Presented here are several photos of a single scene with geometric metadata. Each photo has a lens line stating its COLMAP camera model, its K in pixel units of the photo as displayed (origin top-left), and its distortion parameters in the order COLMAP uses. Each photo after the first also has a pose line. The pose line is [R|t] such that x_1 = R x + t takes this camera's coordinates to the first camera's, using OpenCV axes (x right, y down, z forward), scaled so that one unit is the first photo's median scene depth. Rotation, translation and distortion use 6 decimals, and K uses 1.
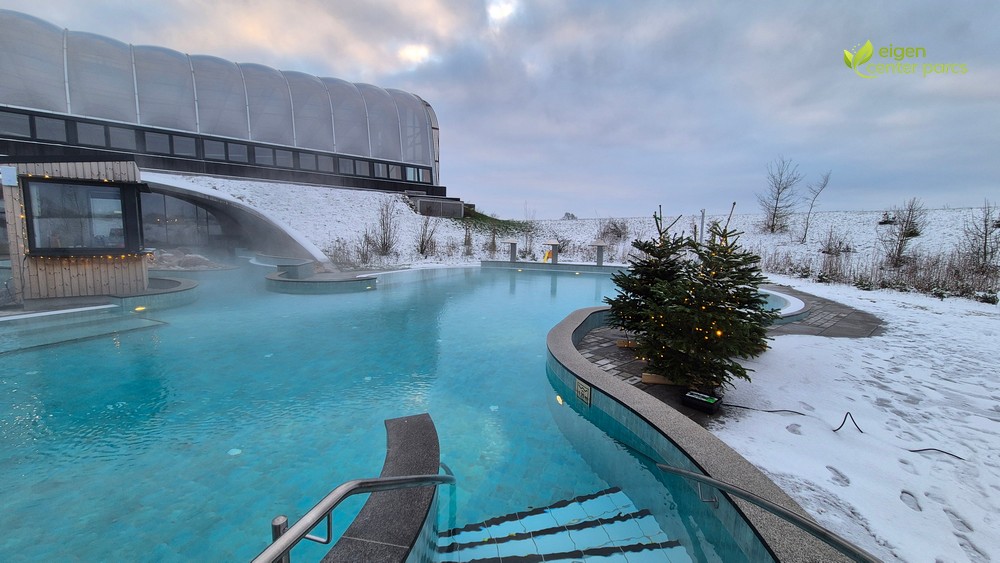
lens RADIAL K [[408.7, 0, 503.0], [0, 408.7, 281.1], [0, 0, 1]] dist [0.002693, -0.000034]
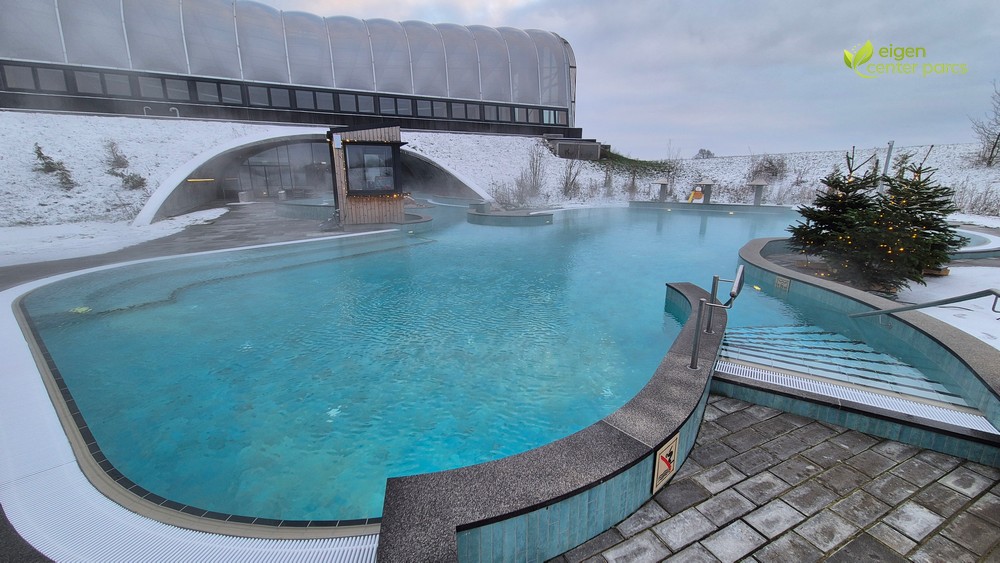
lens RADIAL K [[408.7, 0, 503.0], [0, 408.7, 281.1], [0, 0, 1]] dist [0.002693, -0.000034]
pose [[0.961303, 0.050830, -0.270763, -0.048968], [-0.013533, 0.990357, 0.137873, 0.009713], [0.275160, -0.128874, 0.952722, -0.088612]]
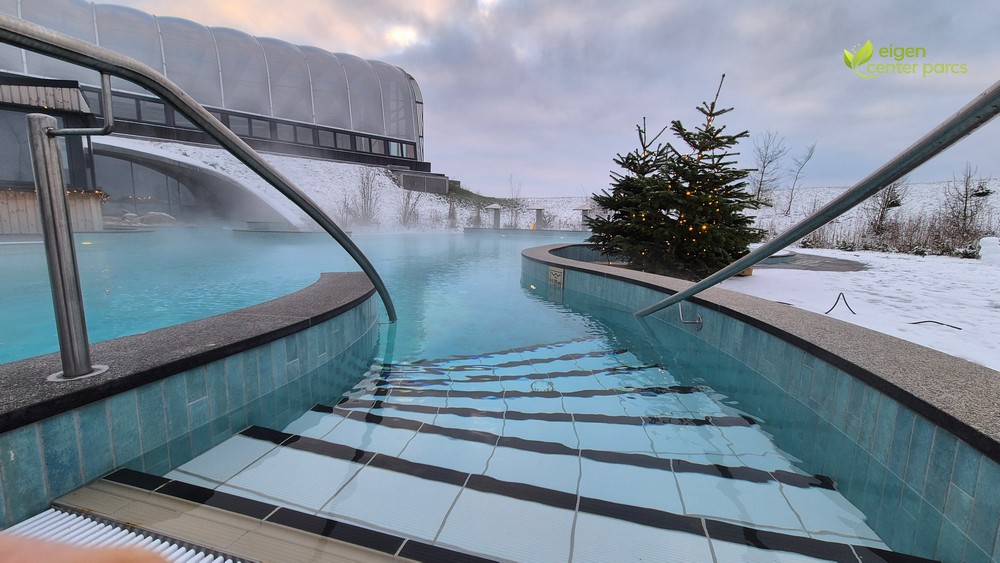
lens RADIAL K [[409.2, 0, 502.9], [0, 409.2, 280.2], [0, 0, 1]] dist [0.001746, 0.000038]
pose [[0.999547, 0.001426, 0.030067, 0.006772], [-0.002240, 0.999631, 0.027056, 0.033275], [-0.030018, -0.027111, 0.999182, 0.012921]]
